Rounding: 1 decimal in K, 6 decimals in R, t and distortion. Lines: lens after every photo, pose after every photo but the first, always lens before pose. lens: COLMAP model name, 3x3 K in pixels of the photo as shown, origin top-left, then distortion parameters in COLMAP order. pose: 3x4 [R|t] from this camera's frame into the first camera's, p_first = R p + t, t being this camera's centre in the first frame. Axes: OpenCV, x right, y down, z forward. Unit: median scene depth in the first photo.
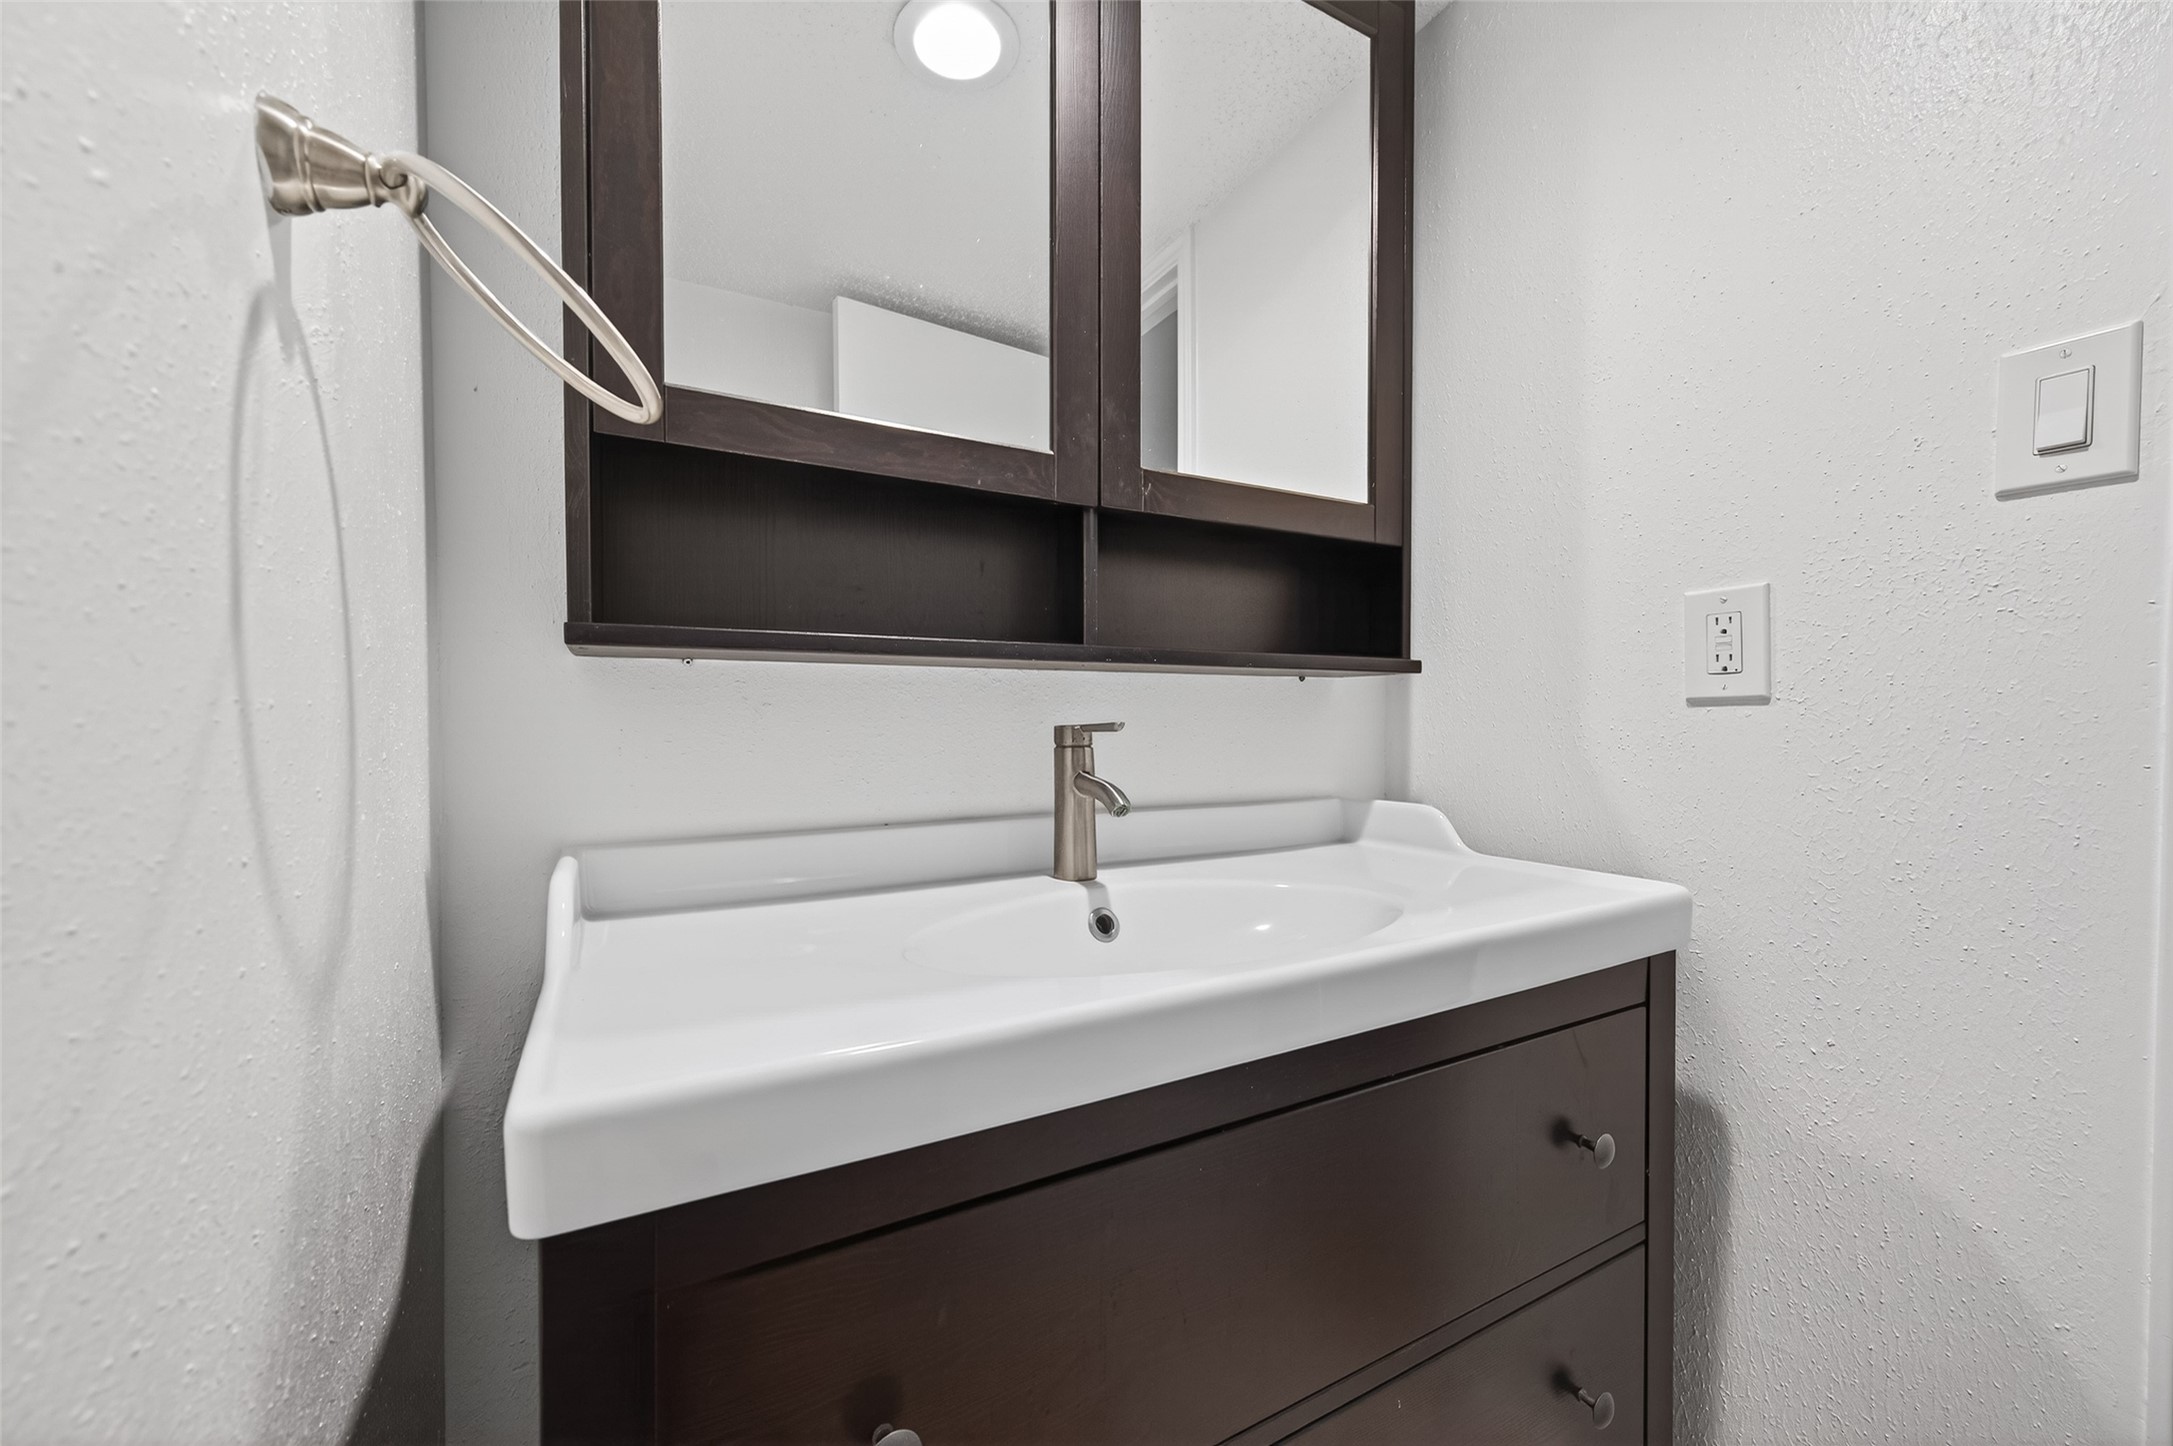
lens RADIAL K [[845.3, 0, 1084.3], [0, 845.3, 723.1], [0, 0, 1]] dist [0.008772, -0.002593]
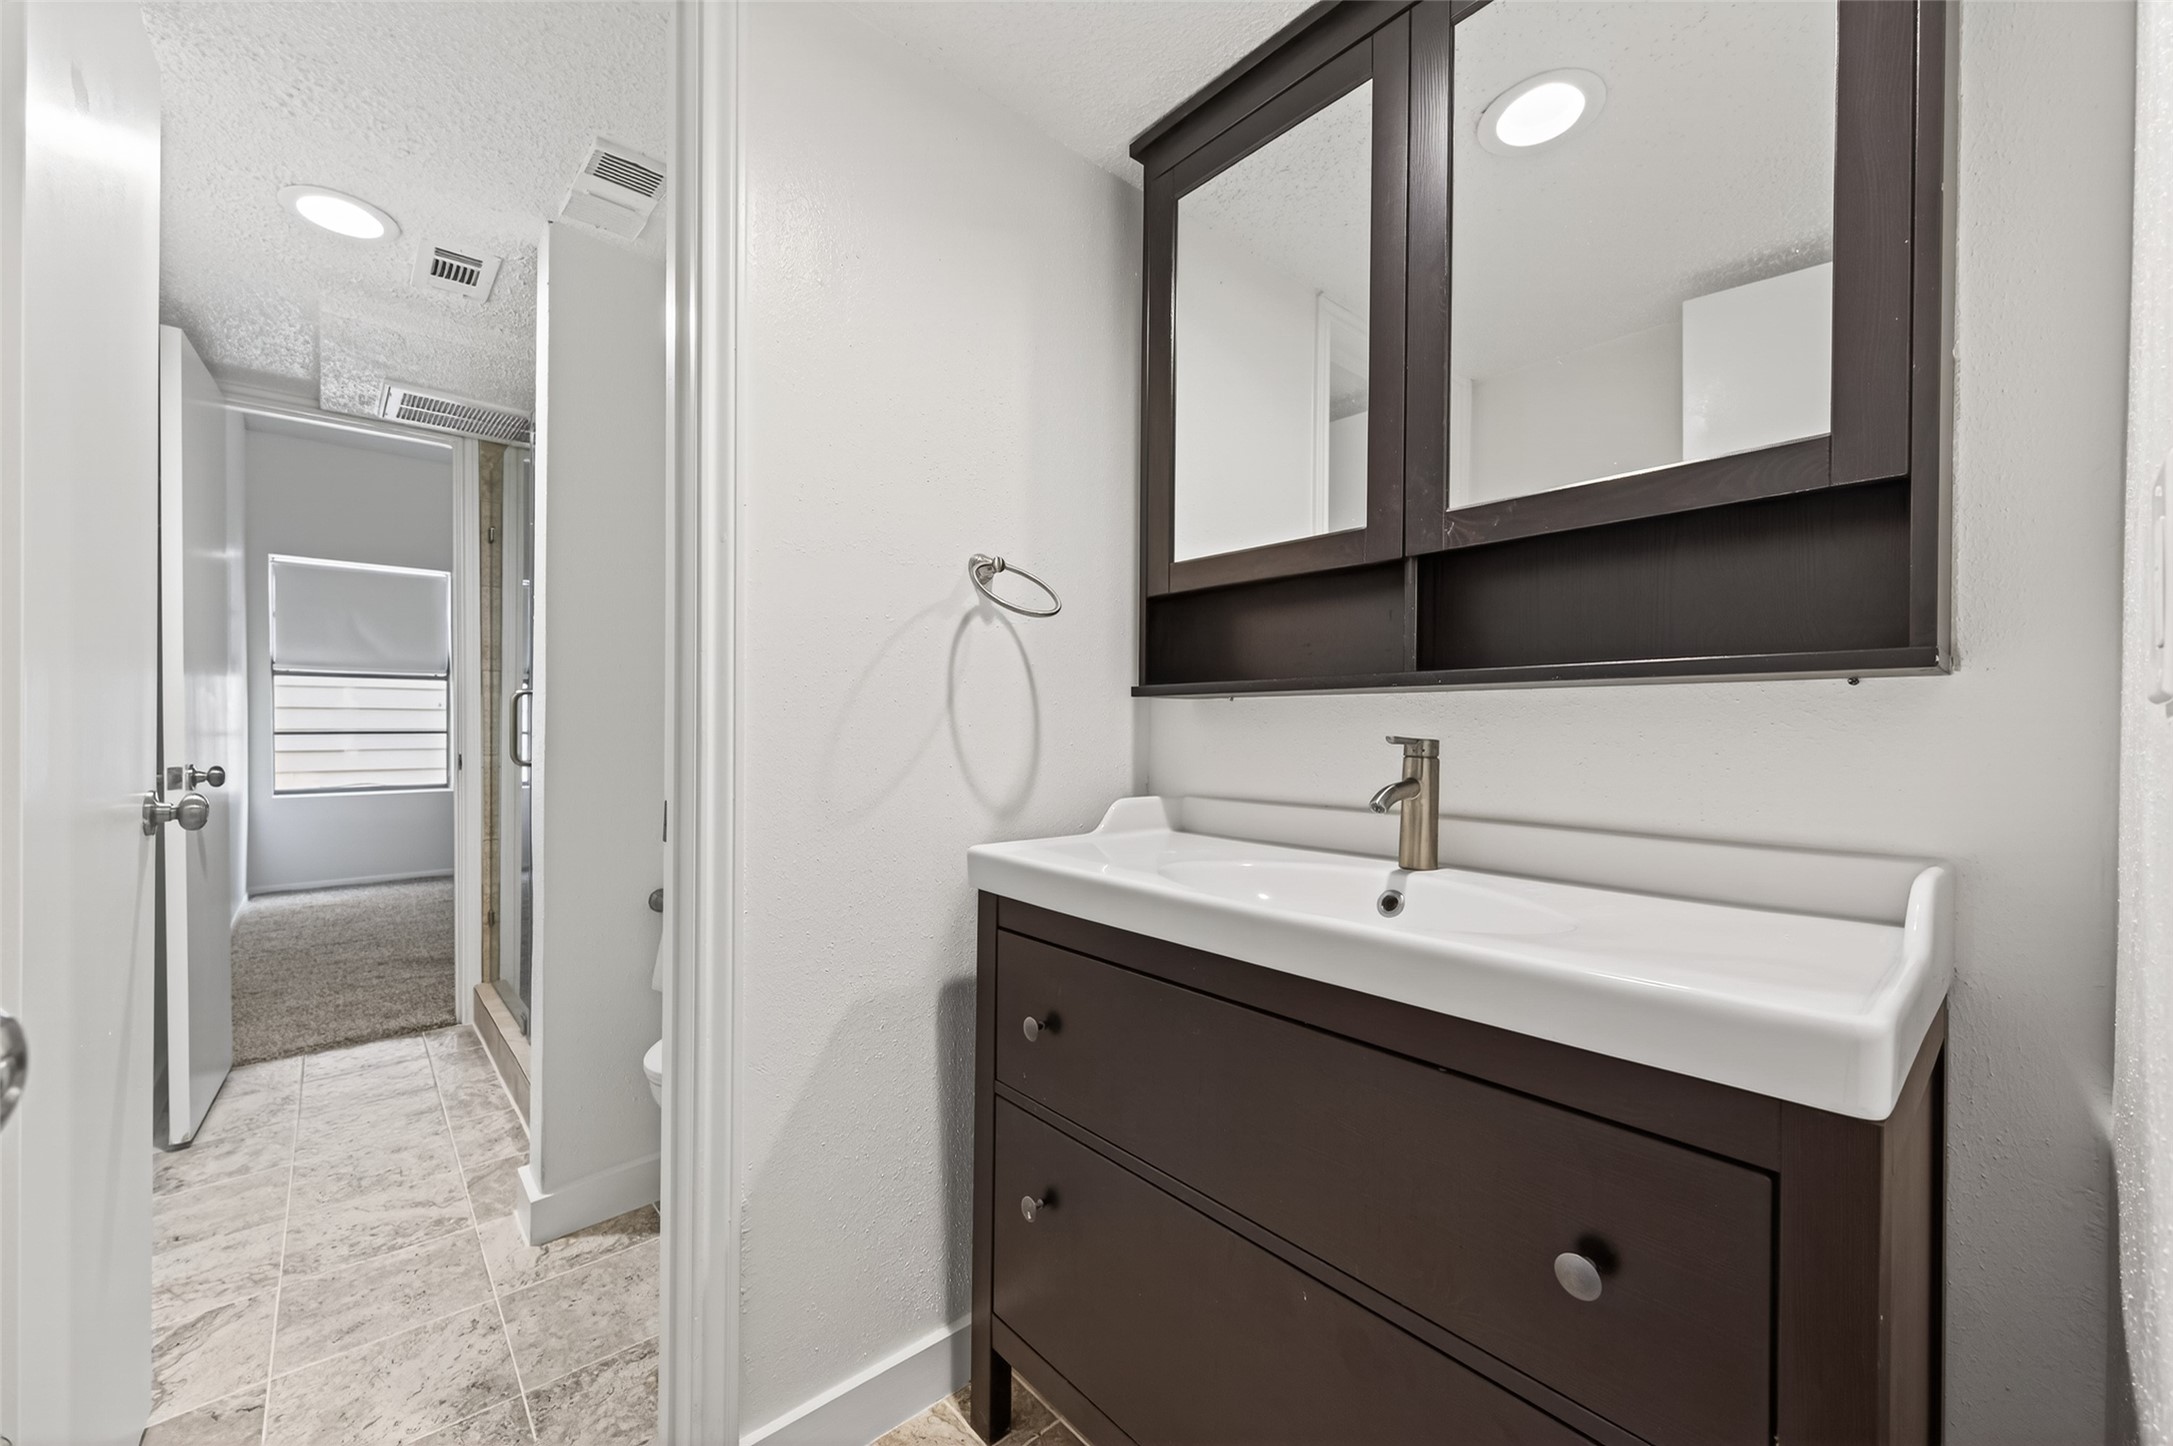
lens RADIAL K [[845.3, 0, 1084.2], [0, 845.3, 737.9], [0, 0, 1]] dist [0.008772, -0.002593]
pose [[0.188552, 0.009538, -0.982017, 1.098098], [-0.021484, 0.999754, 0.005586, 0.004207], [0.981828, 0.020045, 0.188710, 0.323953]]
